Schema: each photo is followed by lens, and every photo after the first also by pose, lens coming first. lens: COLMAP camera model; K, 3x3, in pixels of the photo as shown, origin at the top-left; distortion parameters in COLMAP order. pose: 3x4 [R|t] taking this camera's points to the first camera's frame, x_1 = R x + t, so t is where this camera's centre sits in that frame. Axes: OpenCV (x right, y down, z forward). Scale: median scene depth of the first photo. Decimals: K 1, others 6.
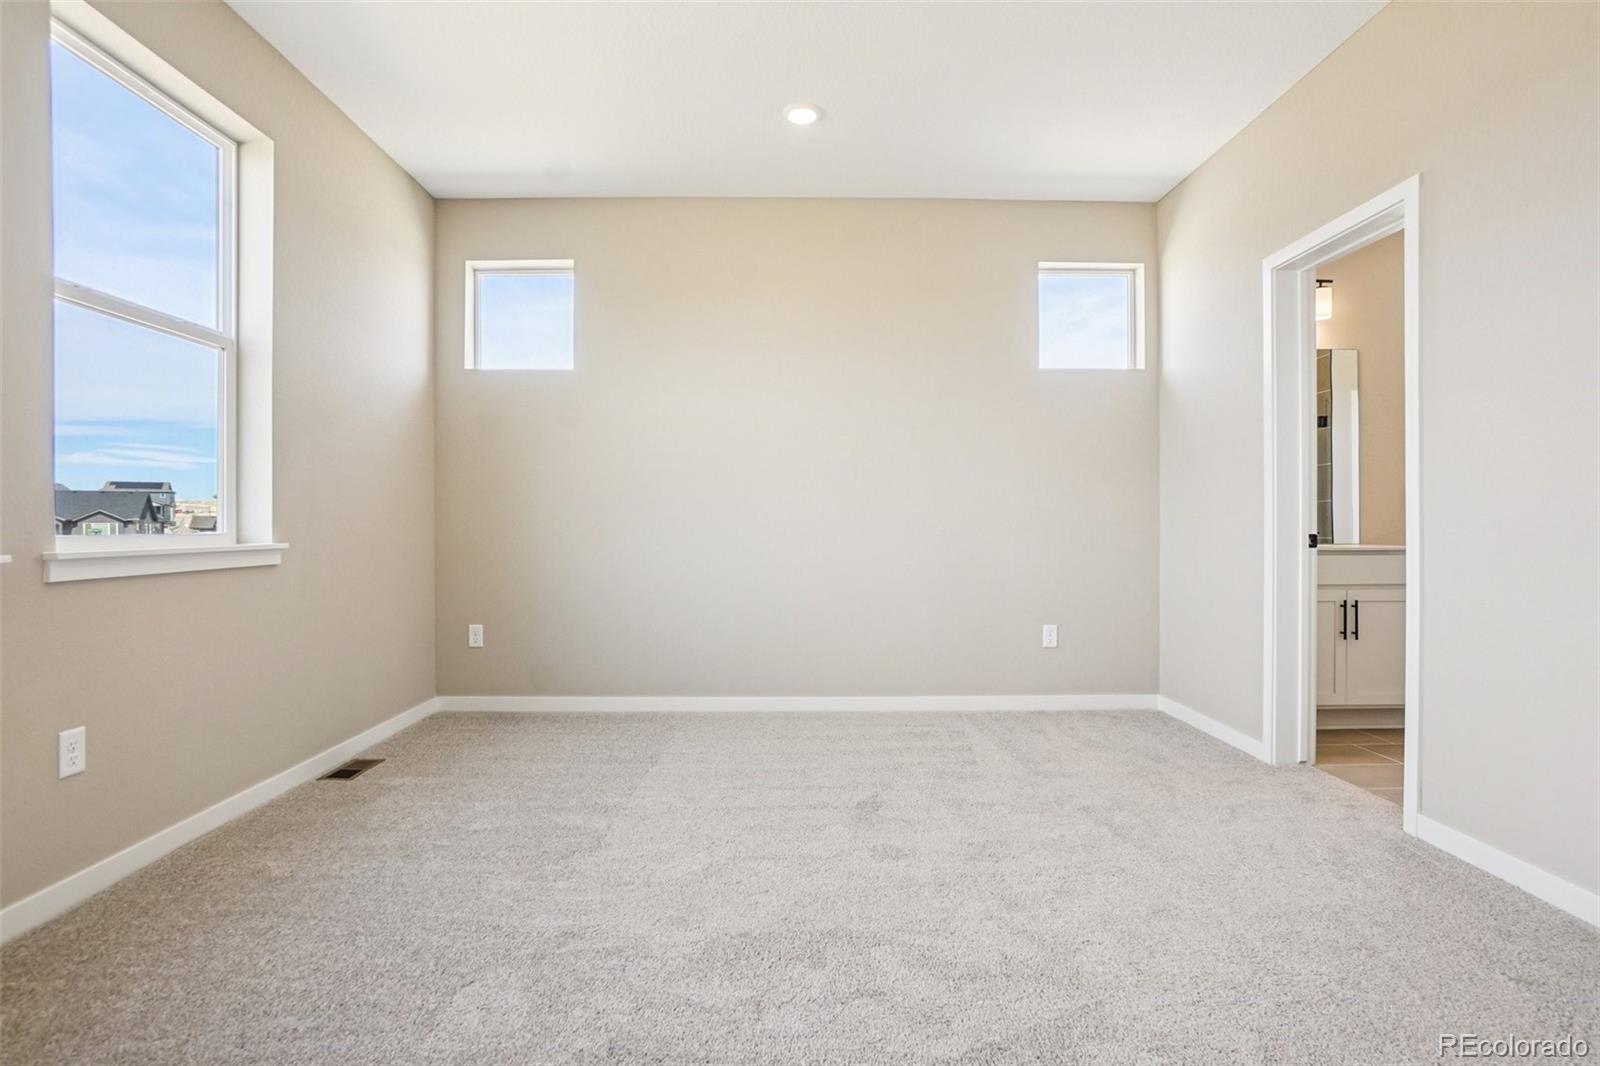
lens RADIAL K [[828.3, 0, 800.0], [0, 828.3, 533.0], [0, 0, 1]] dist [-0.035683, -0.000526]
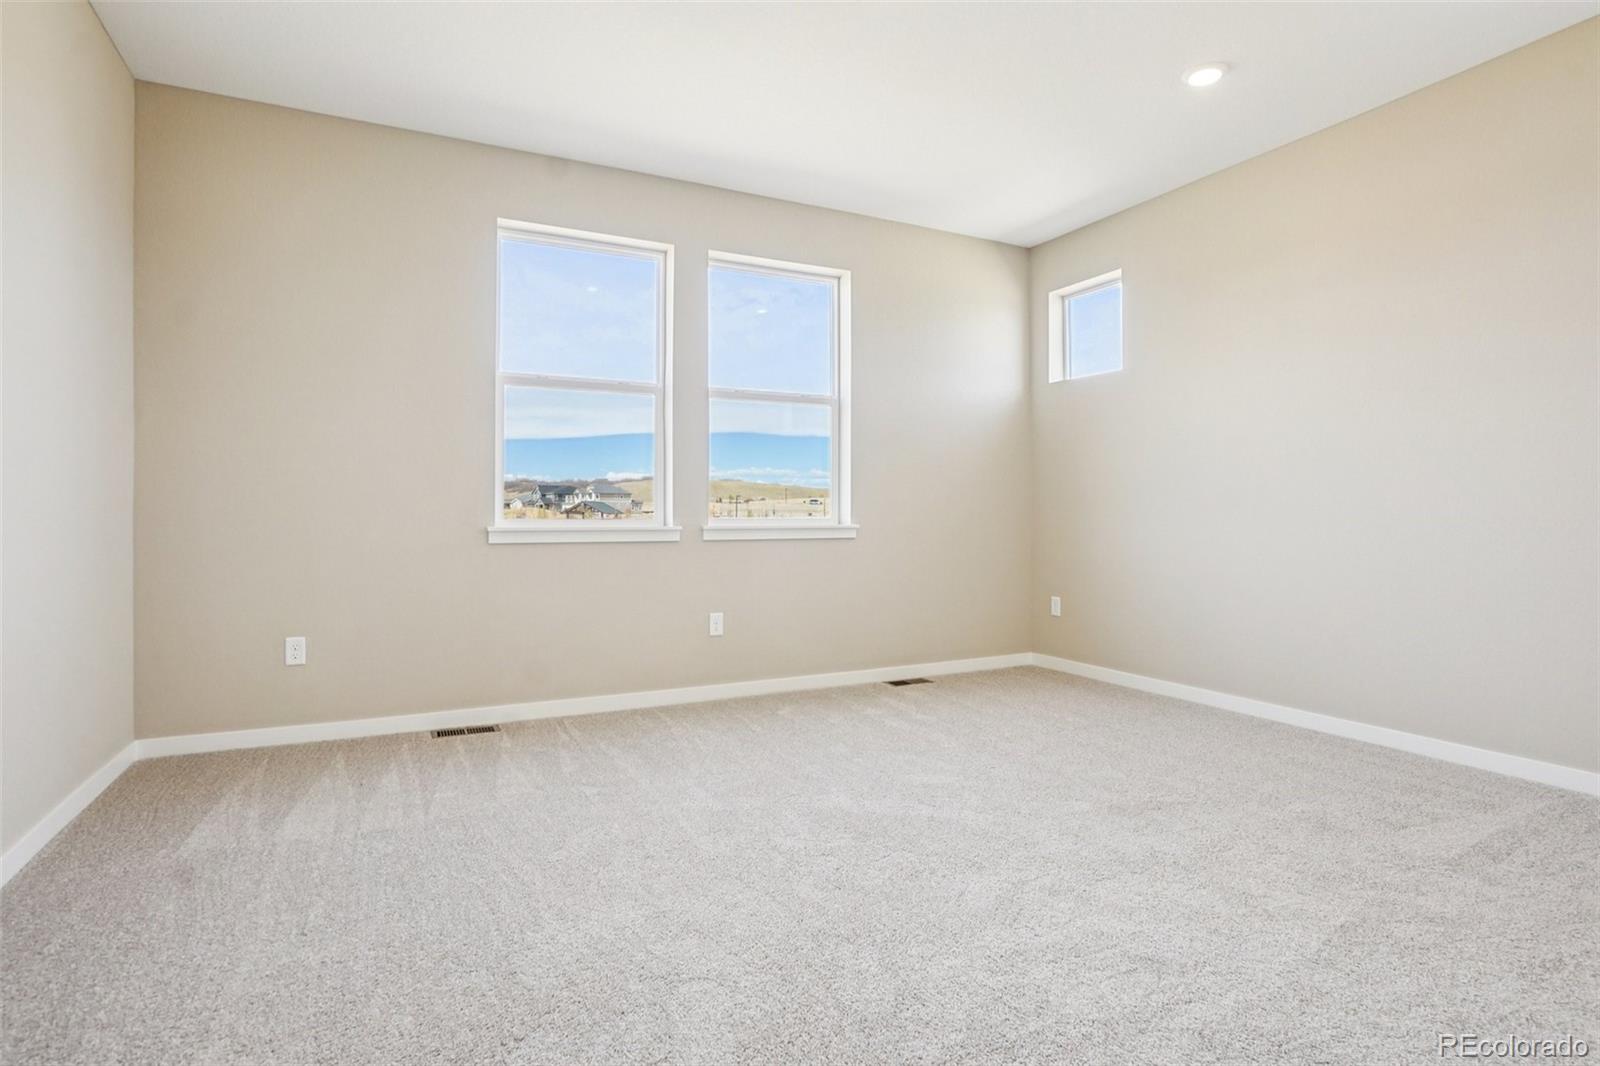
lens RADIAL K [[844.8, 0, 803.8], [0, 844.8, 523.7], [0, 0, 1]] dist [0.001550, 0.000202]
pose [[0.438206, 0.013974, -0.898766, 0.709390], [-0.011326, 0.999886, 0.010024, -0.003457], [0.898803, 0.005787, 0.438314, 0.176872]]
